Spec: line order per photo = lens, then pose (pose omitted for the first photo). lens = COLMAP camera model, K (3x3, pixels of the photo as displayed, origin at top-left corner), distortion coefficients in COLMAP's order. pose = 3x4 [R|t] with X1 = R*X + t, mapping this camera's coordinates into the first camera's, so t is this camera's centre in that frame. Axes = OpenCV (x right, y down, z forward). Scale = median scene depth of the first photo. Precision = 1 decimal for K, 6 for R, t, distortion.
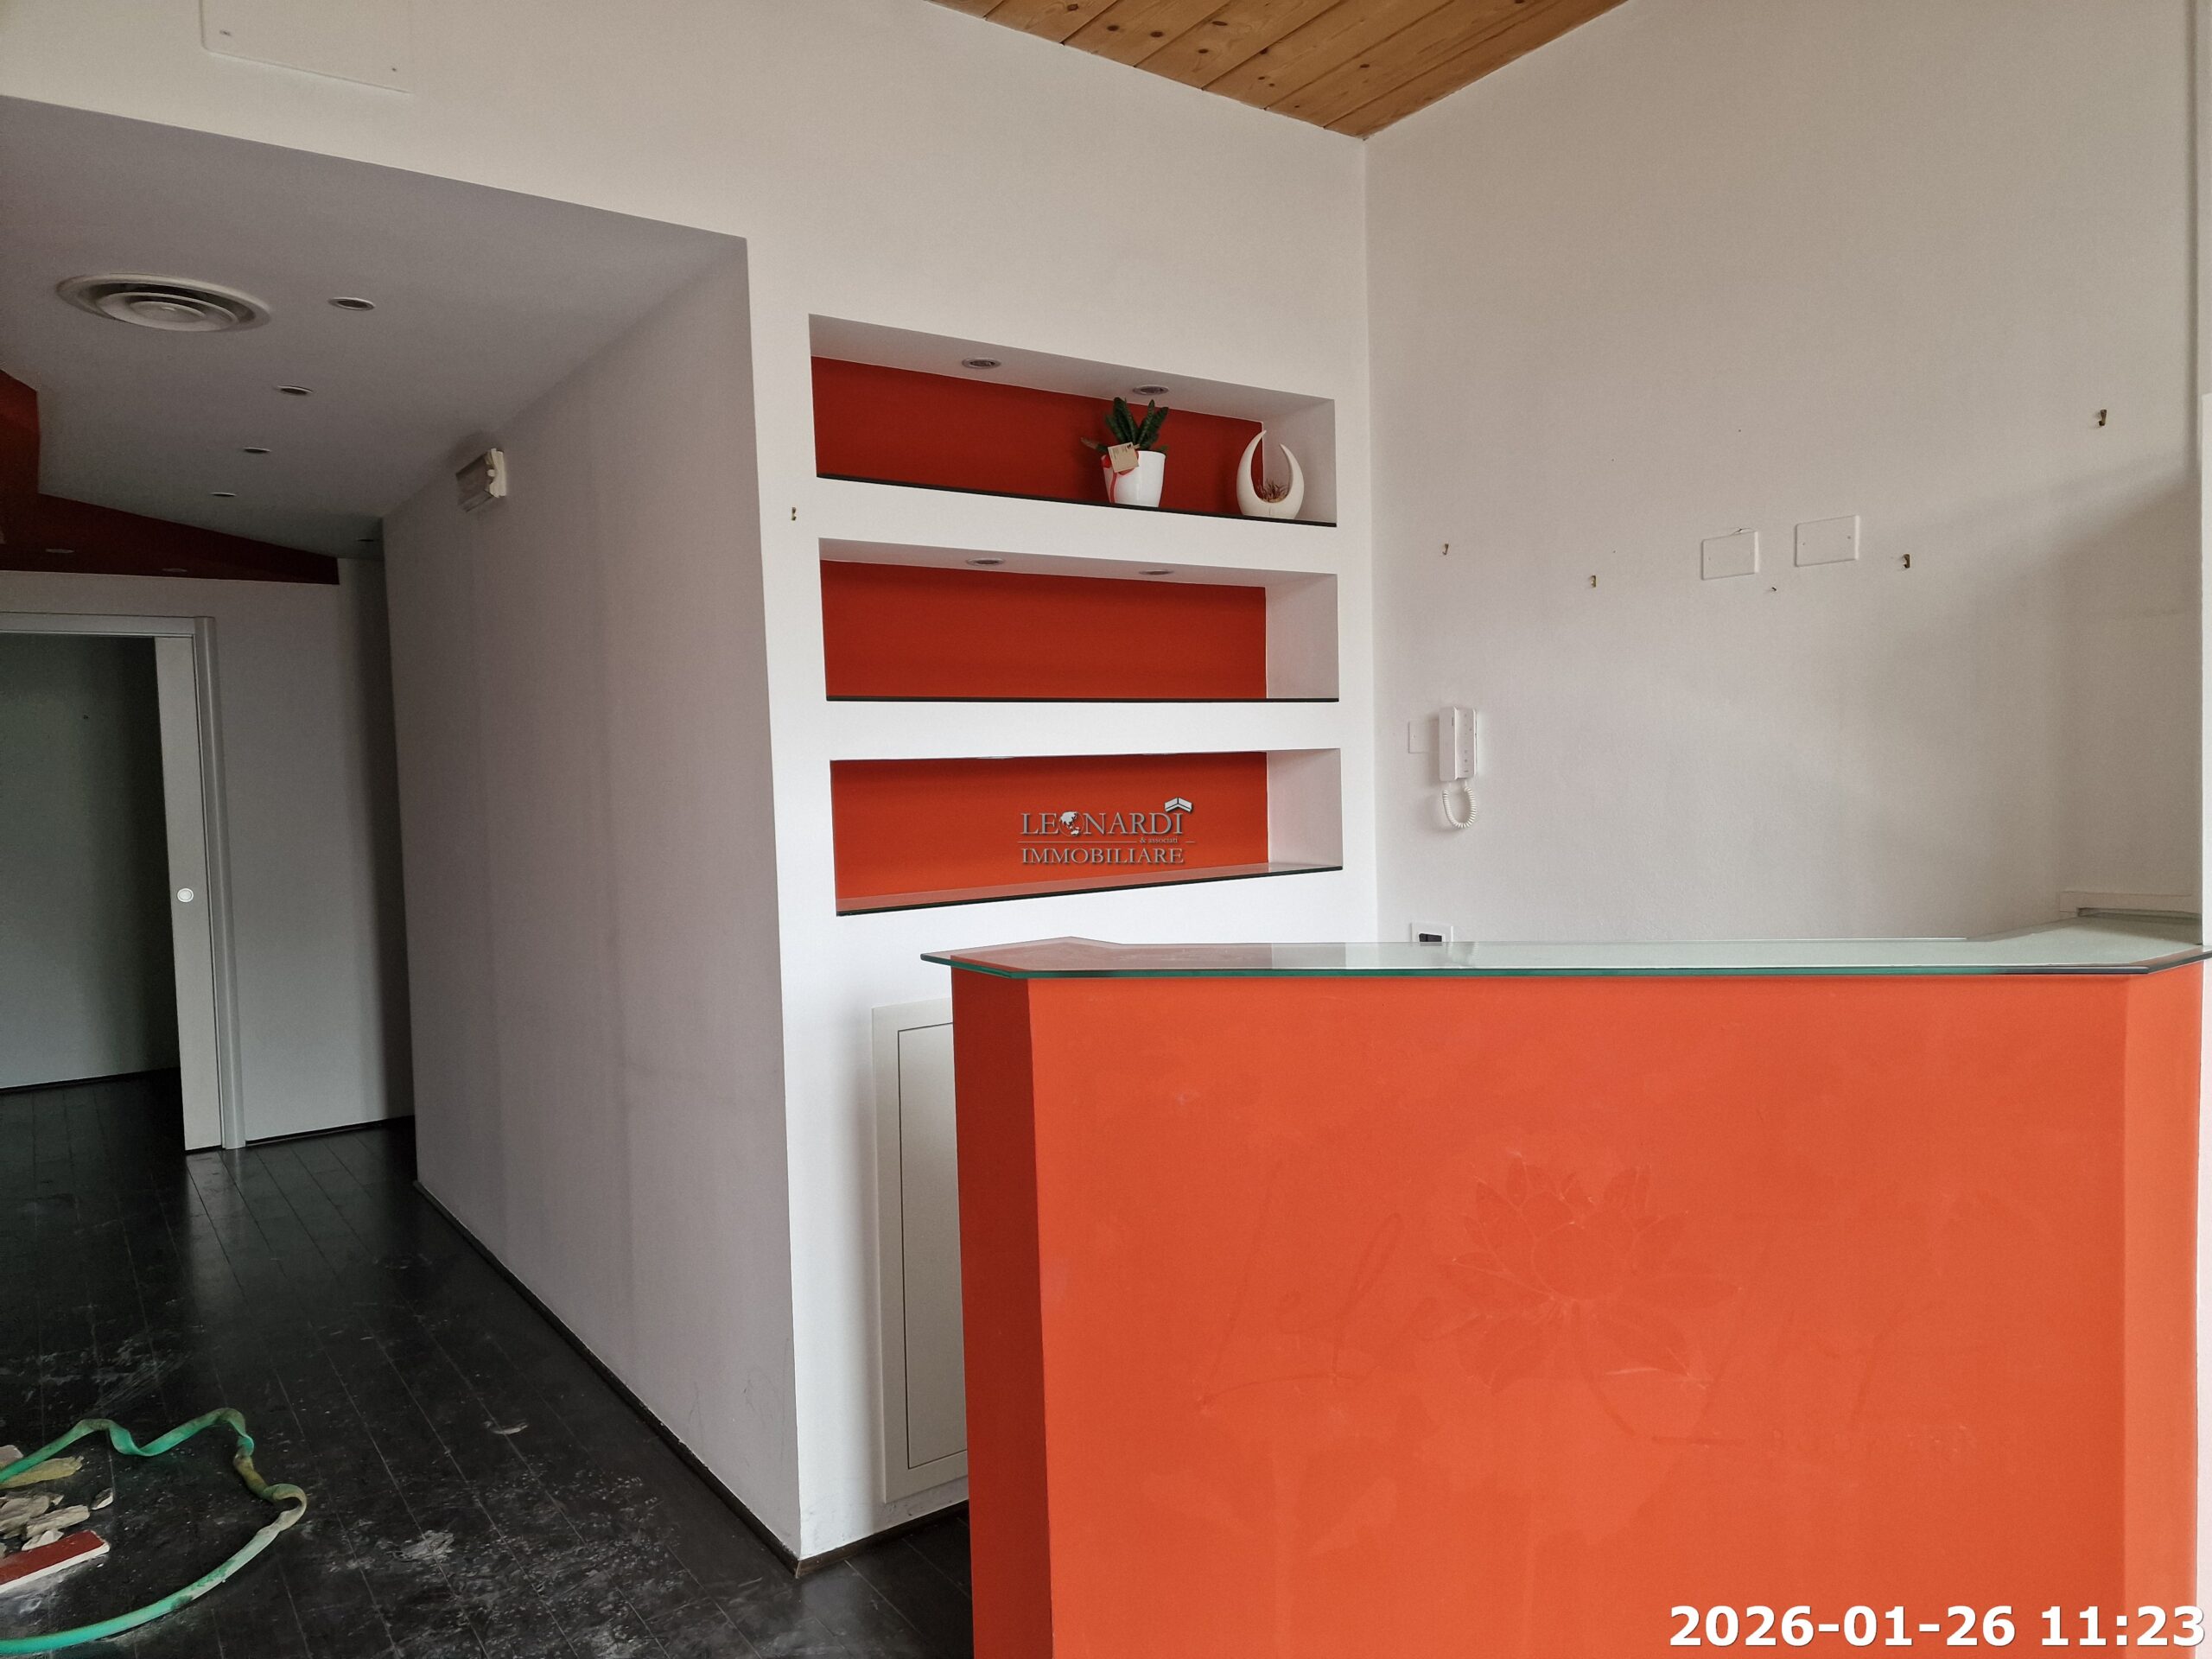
lens RADIAL K [[1495.6, 0, 1115.3], [0, 1495.6, 844.1], [0, 0, 1]] dist [0.054653, -0.041236]
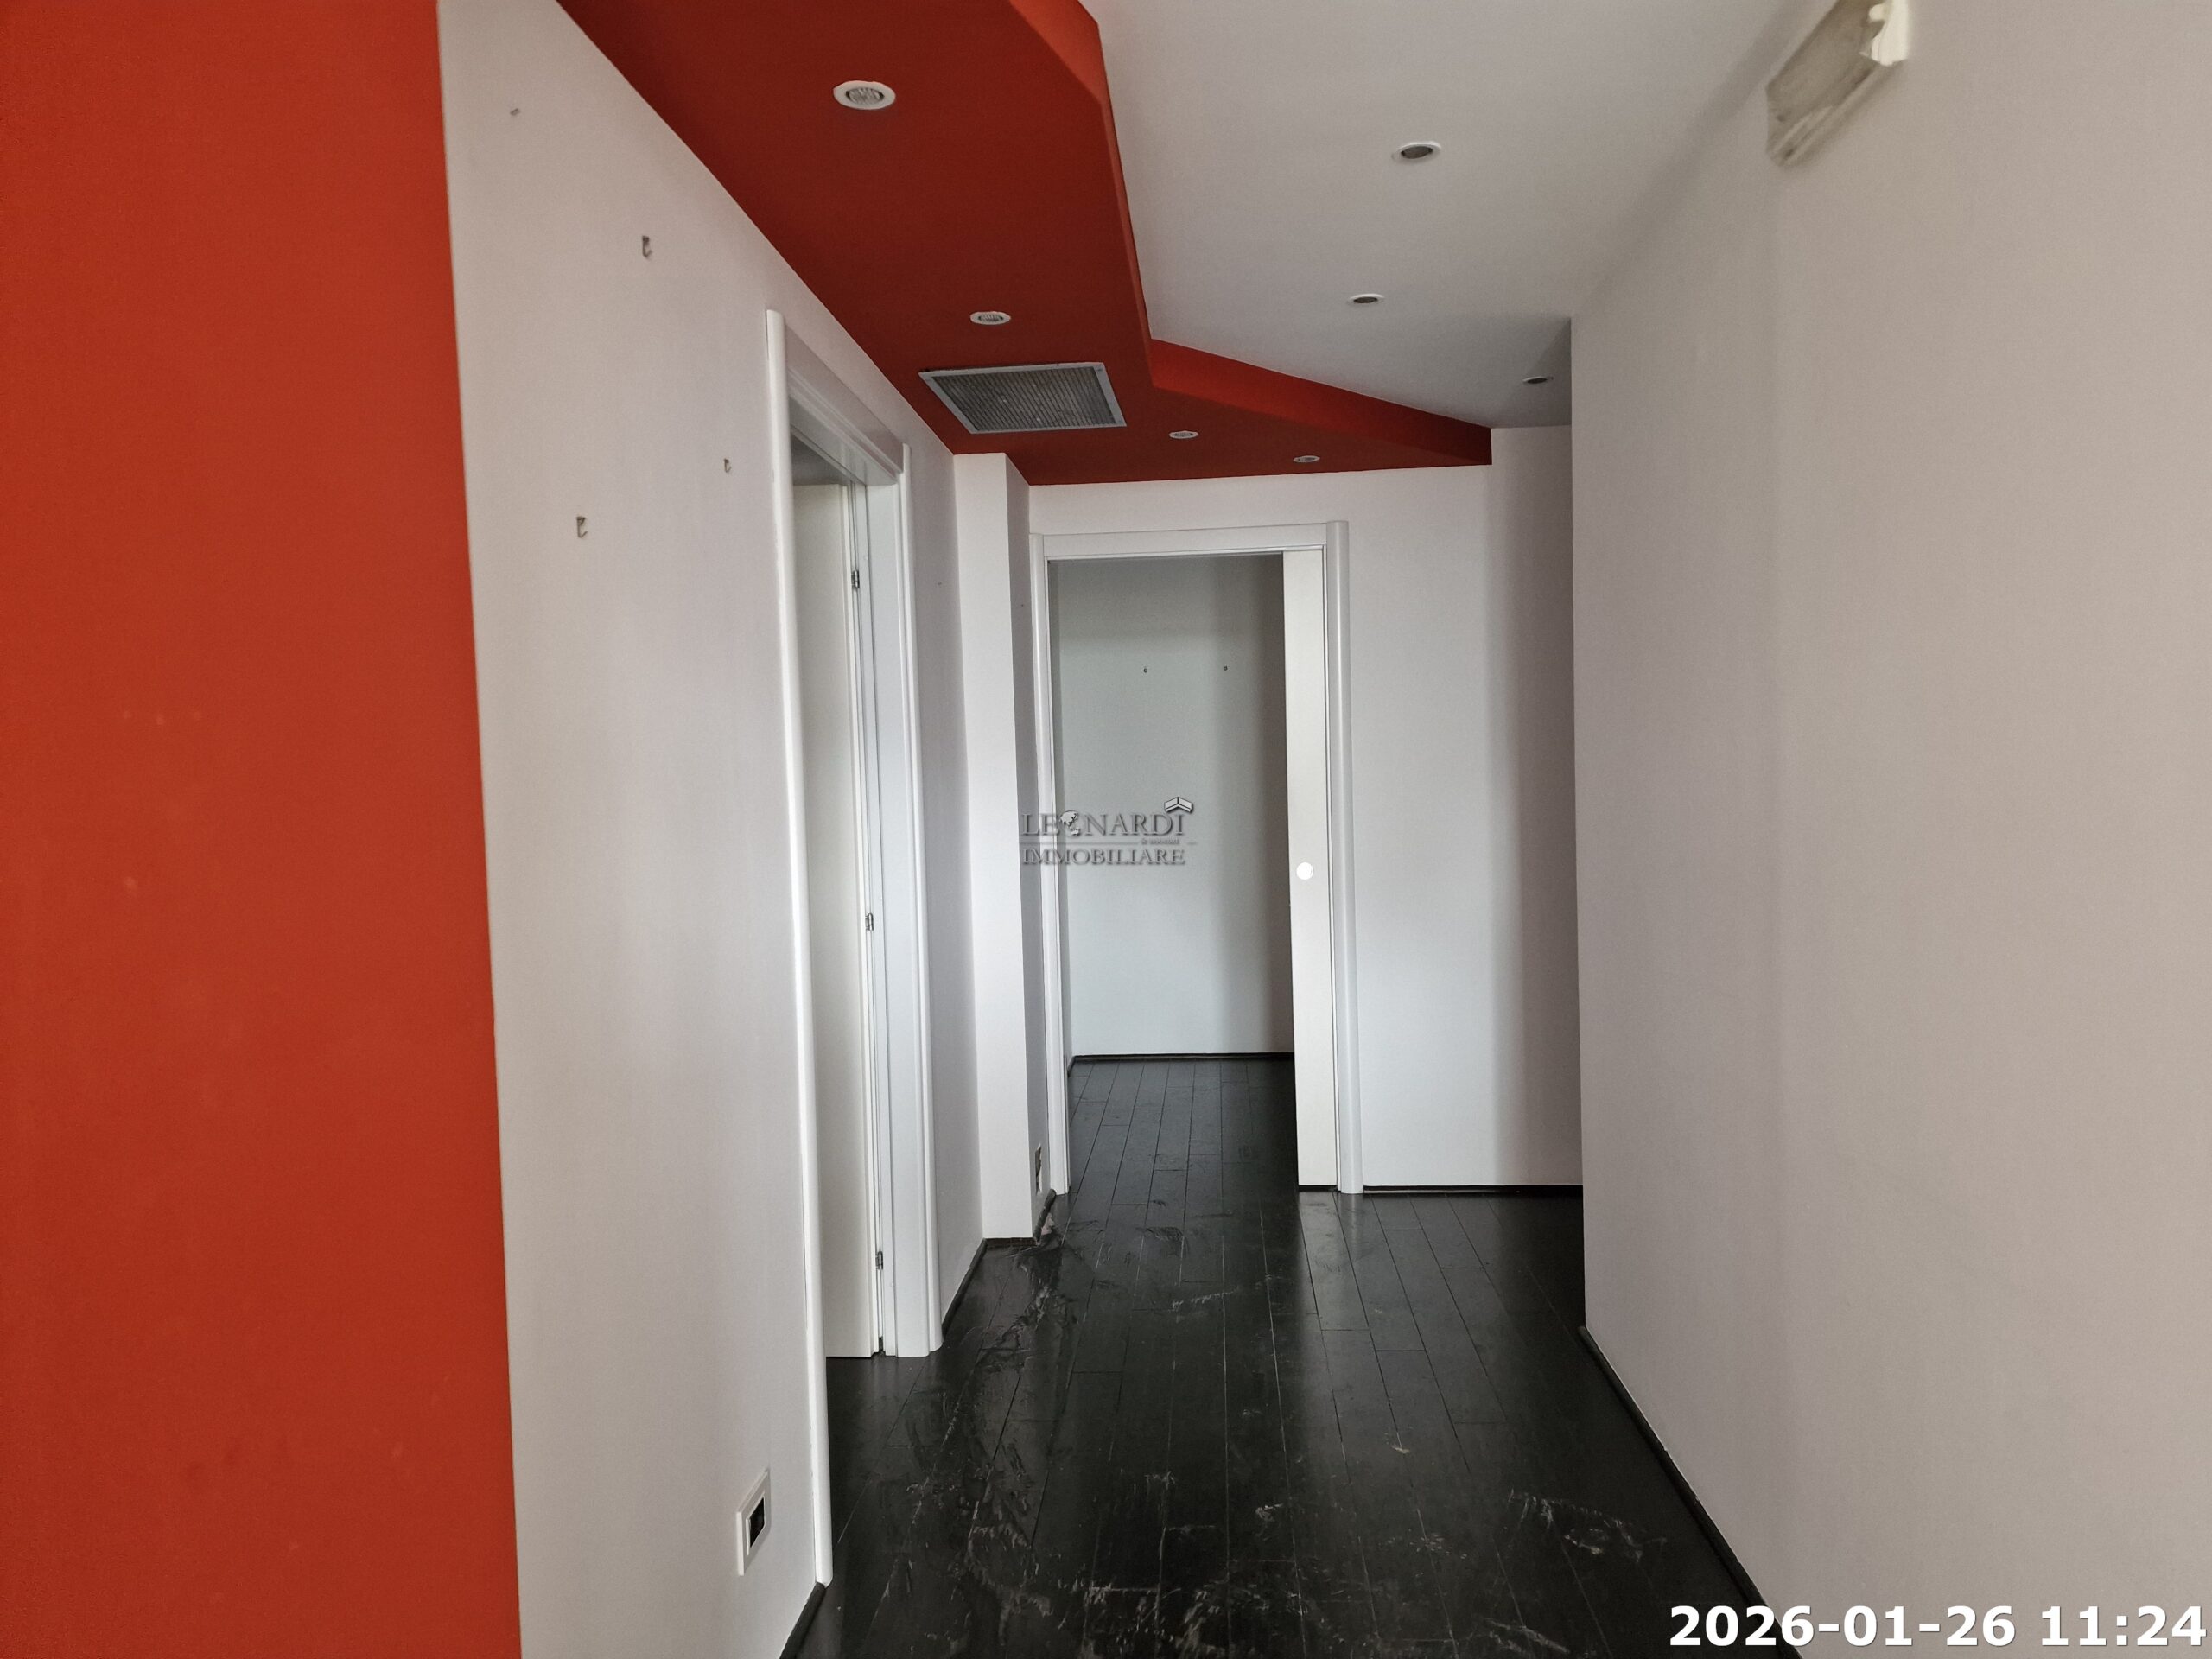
lens RADIAL K [[1495.6, 0, 1124.8], [0, 1495.6, 830.8], [0, 0, 1]] dist [0.054653, -0.041236]
pose [[0.777734, 0.031080, -0.627825, -0.188046], [-0.024576, 0.999517, 0.019037, -0.000536], [0.628113, 0.000624, 0.778122, 0.319394]]
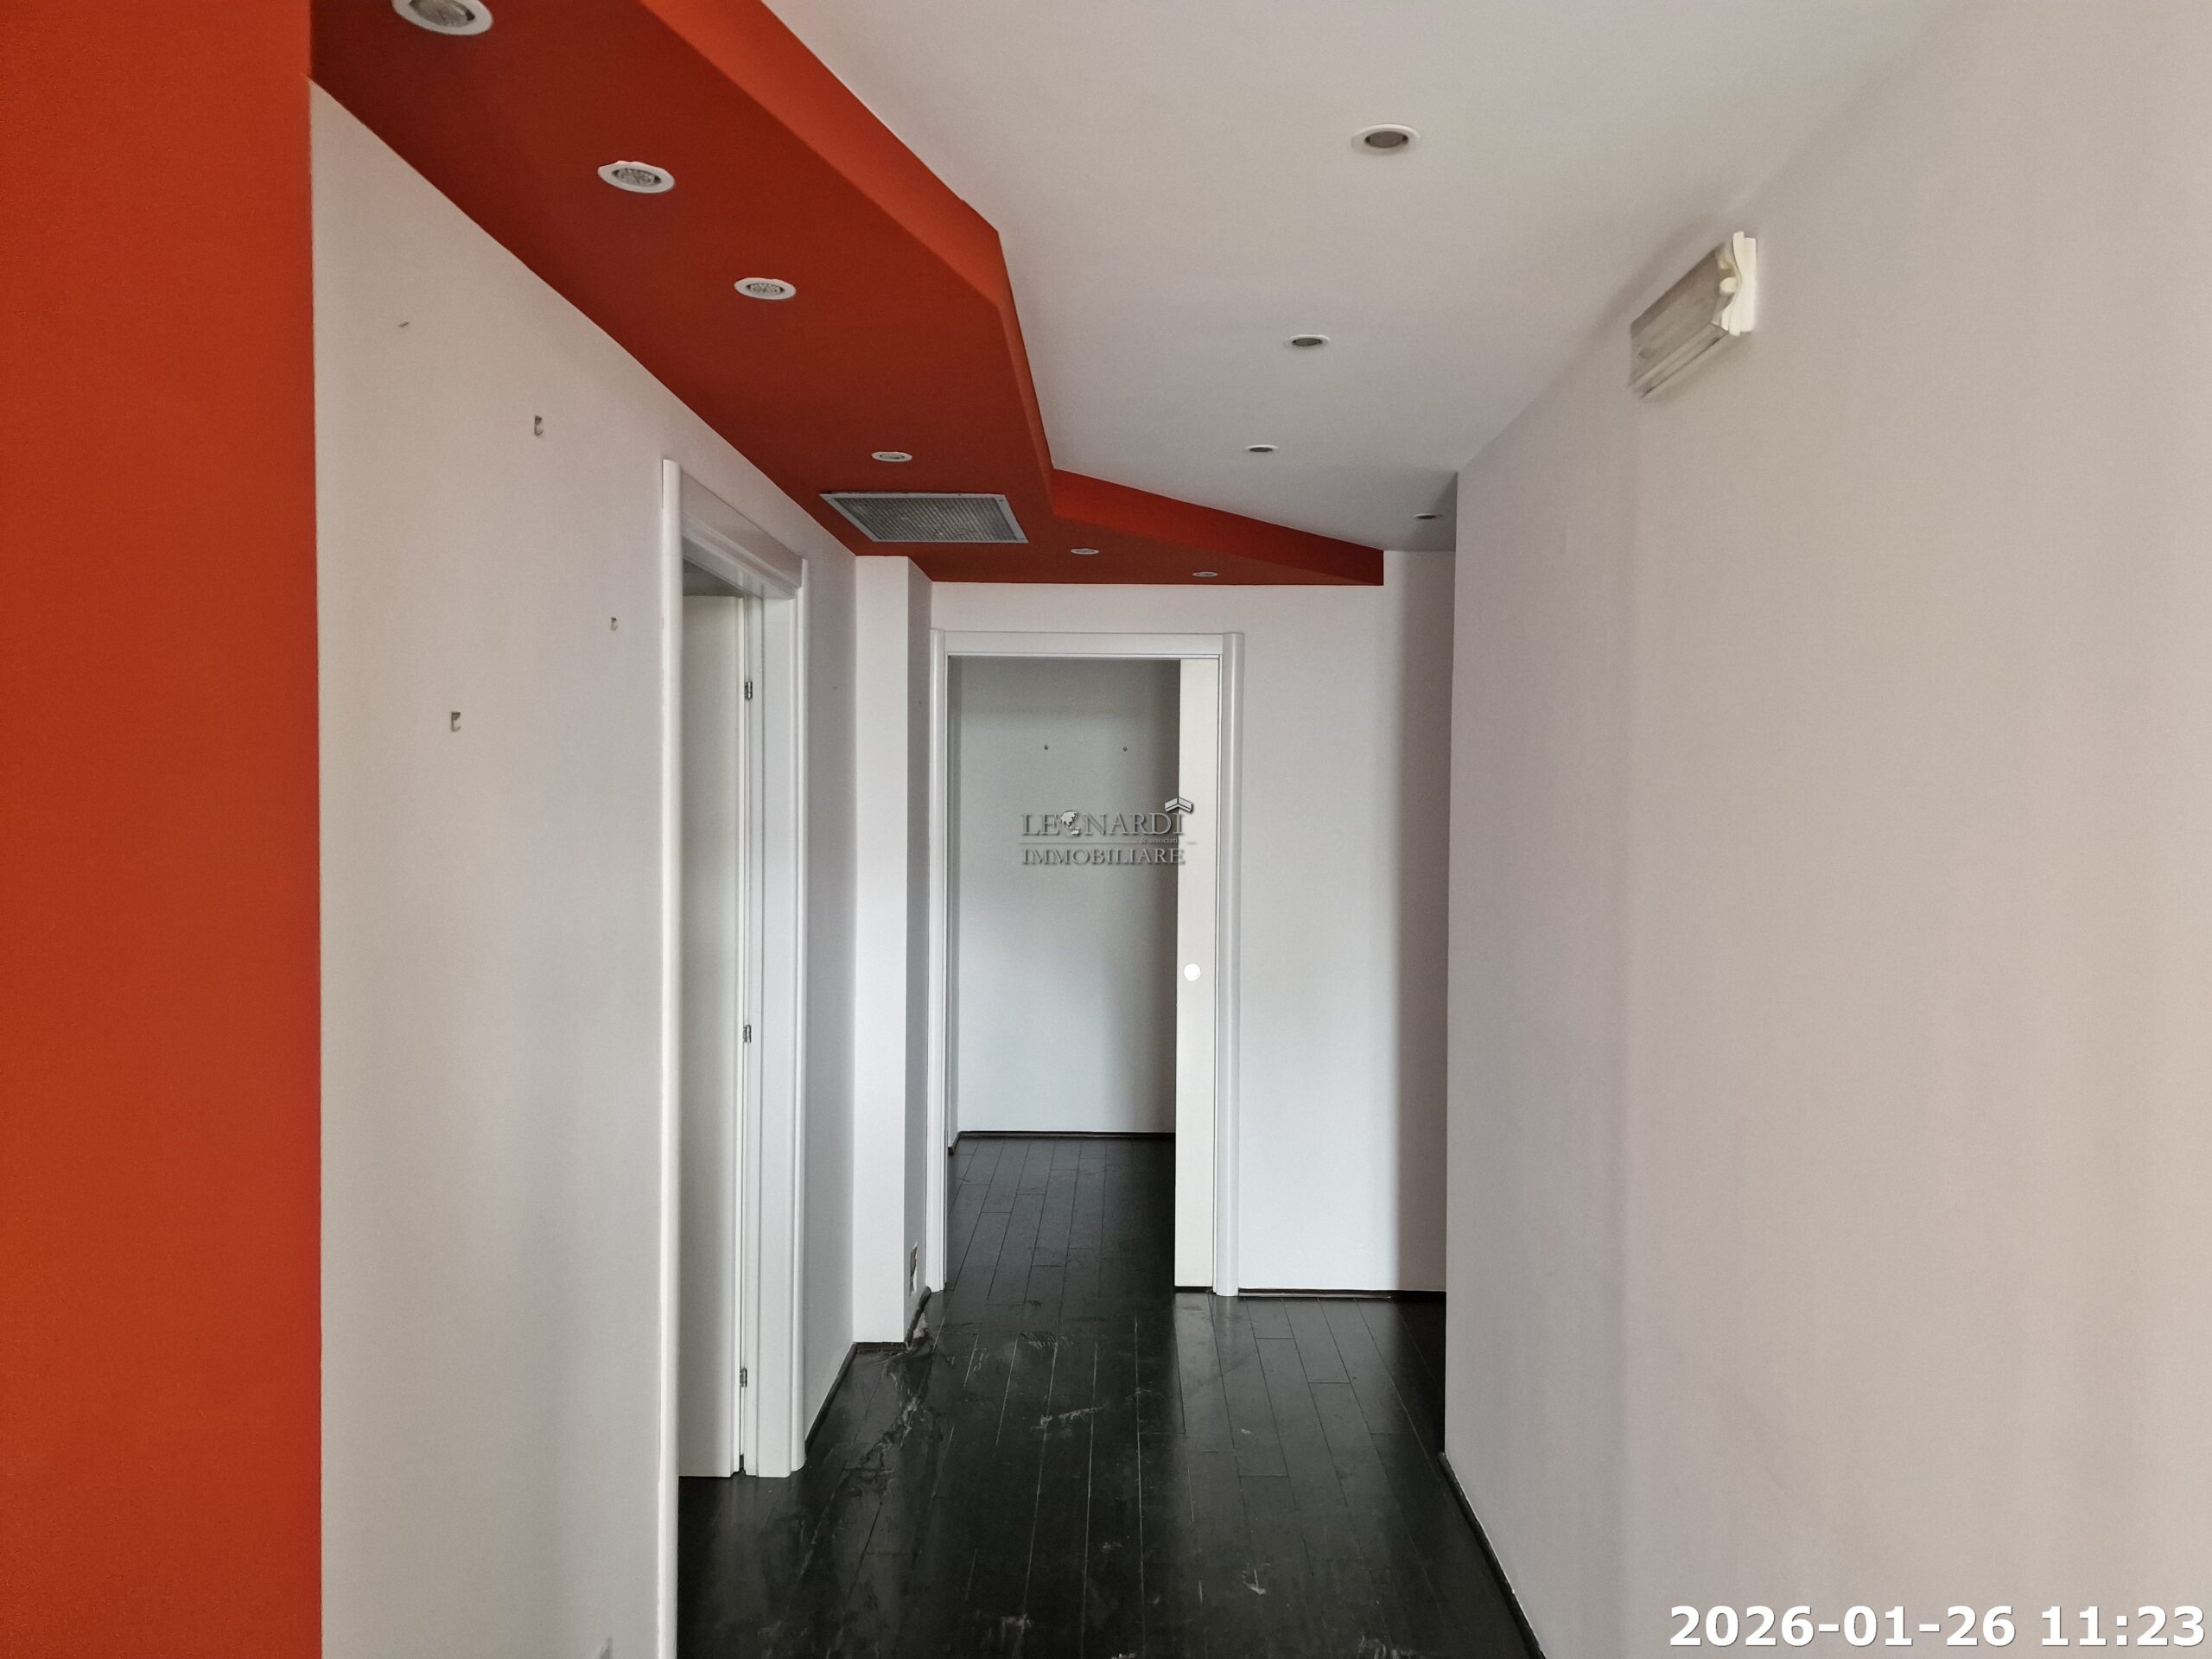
lens RADIAL K [[1495.6, 0, 1125.3], [0, 1495.6, 826.8], [0, 0, 1]] dist [0.054653, -0.041236]
pose [[0.815206, 0.044362, -0.577469, -0.180508], [-0.060916, 0.998099, -0.009319, -0.035030], [0.575959, 0.042774, 0.816359, 0.318107]]
